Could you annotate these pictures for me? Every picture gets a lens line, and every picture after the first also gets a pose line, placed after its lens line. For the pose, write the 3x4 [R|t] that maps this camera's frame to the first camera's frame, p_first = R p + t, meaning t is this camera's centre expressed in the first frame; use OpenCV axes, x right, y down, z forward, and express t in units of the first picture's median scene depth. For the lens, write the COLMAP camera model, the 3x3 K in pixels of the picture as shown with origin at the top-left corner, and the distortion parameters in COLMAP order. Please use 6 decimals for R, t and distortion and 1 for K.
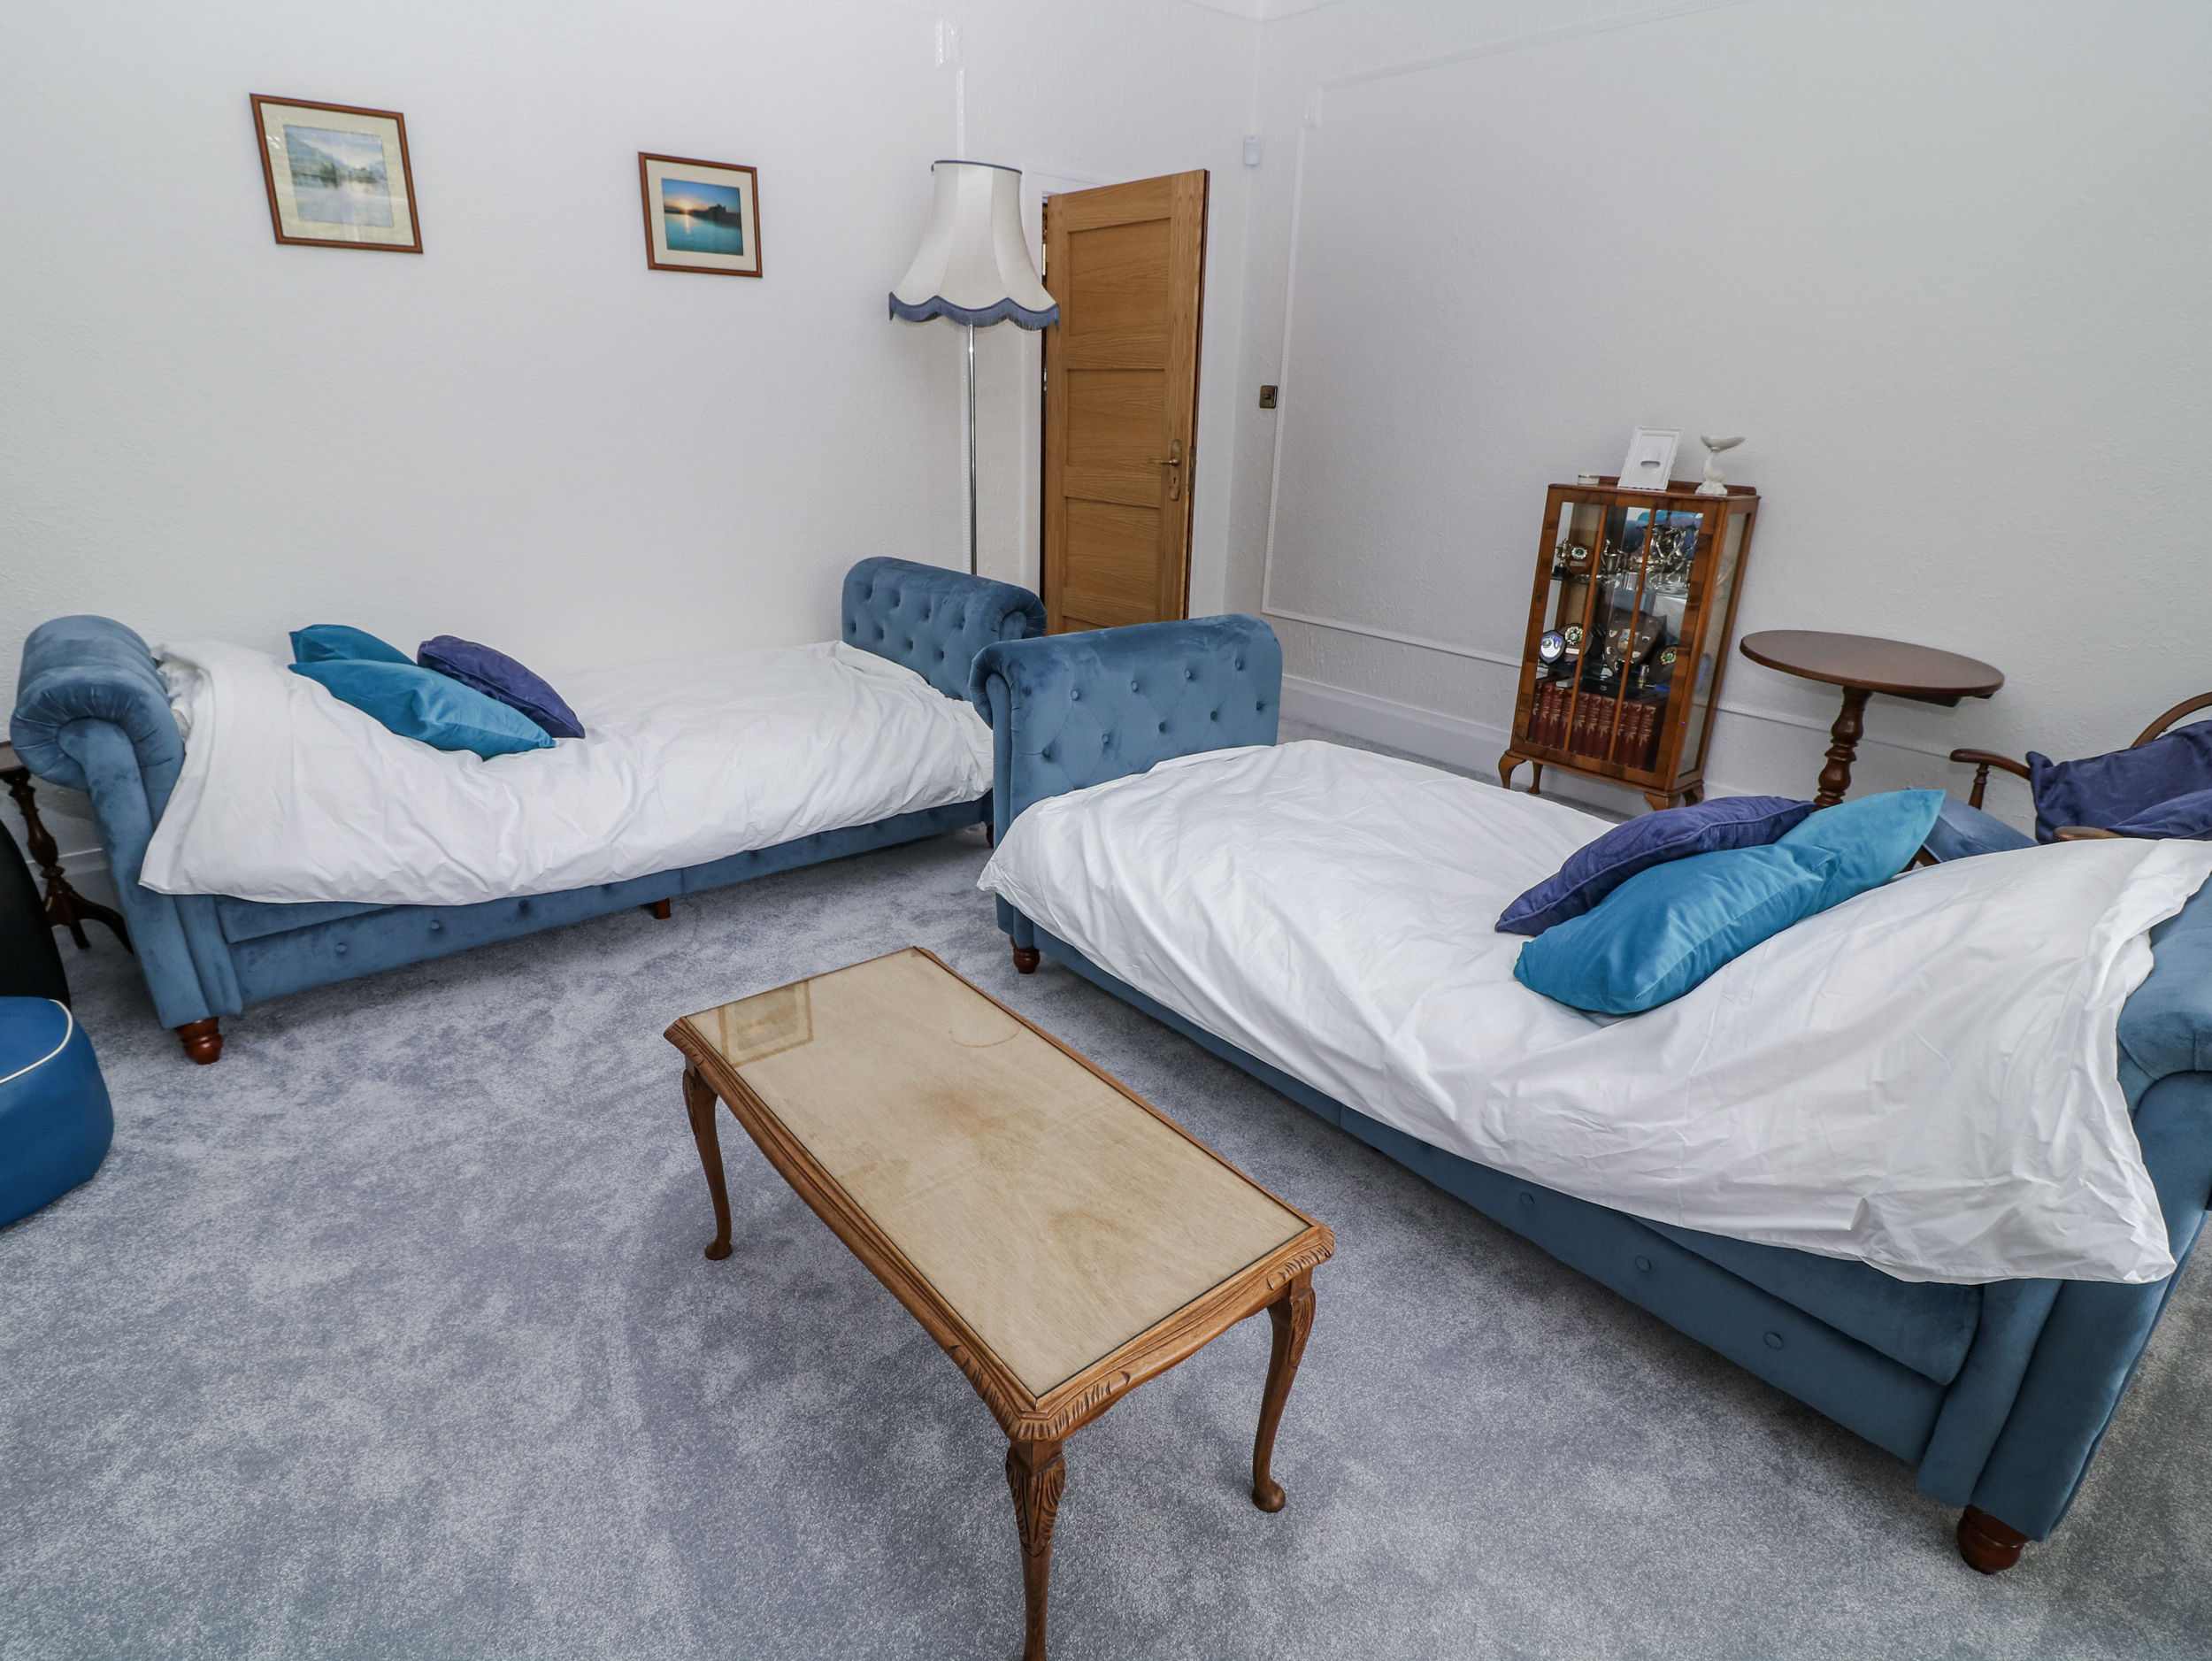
lens RADIAL K [[1154.4, 0, 1100.2], [0, 1154.4, 812.9], [0, 0, 1]] dist [-0.000165, -0.014321]
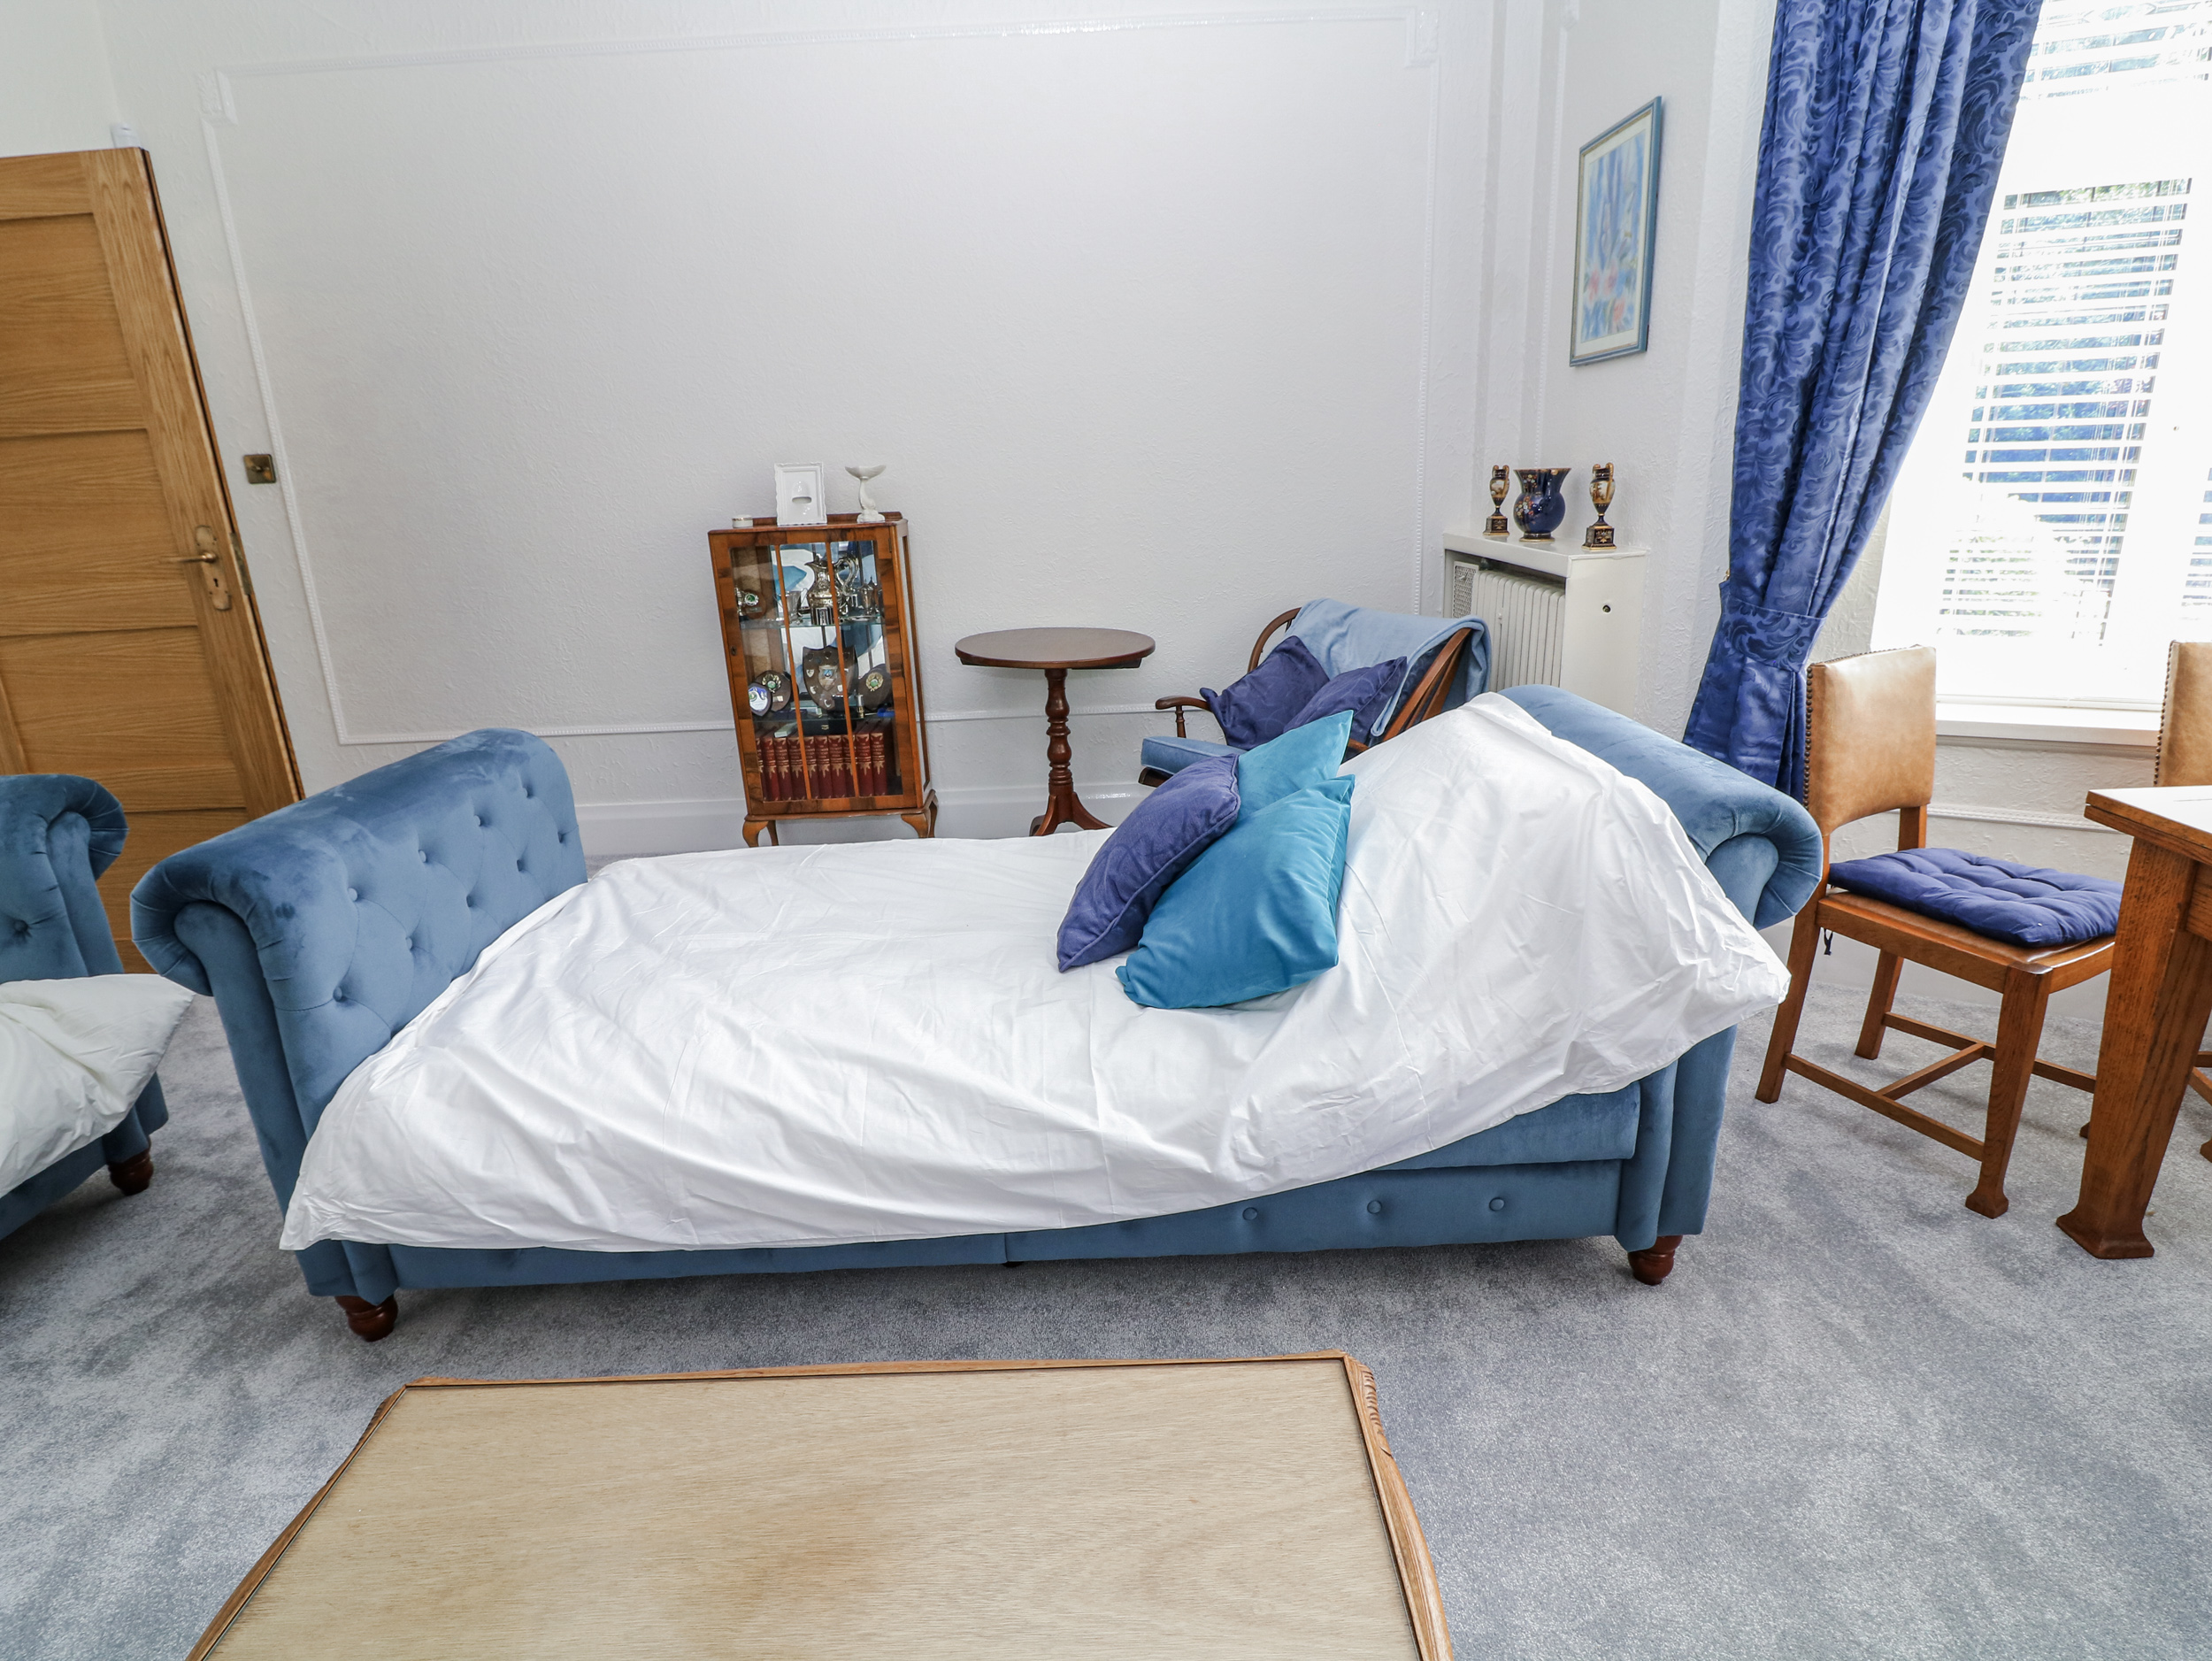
lens RADIAL K [[1154.4, 0, 1100.2], [0, 1154.4, 812.9], [0, 0, 1]] dist [-0.000165, -0.014321]
pose [[0.631119, -0.273737, 0.725780, -0.184076], [0.317037, 0.944972, 0.080722, -0.055944], [-0.707939, 0.179154, 0.683174, 0.224097]]
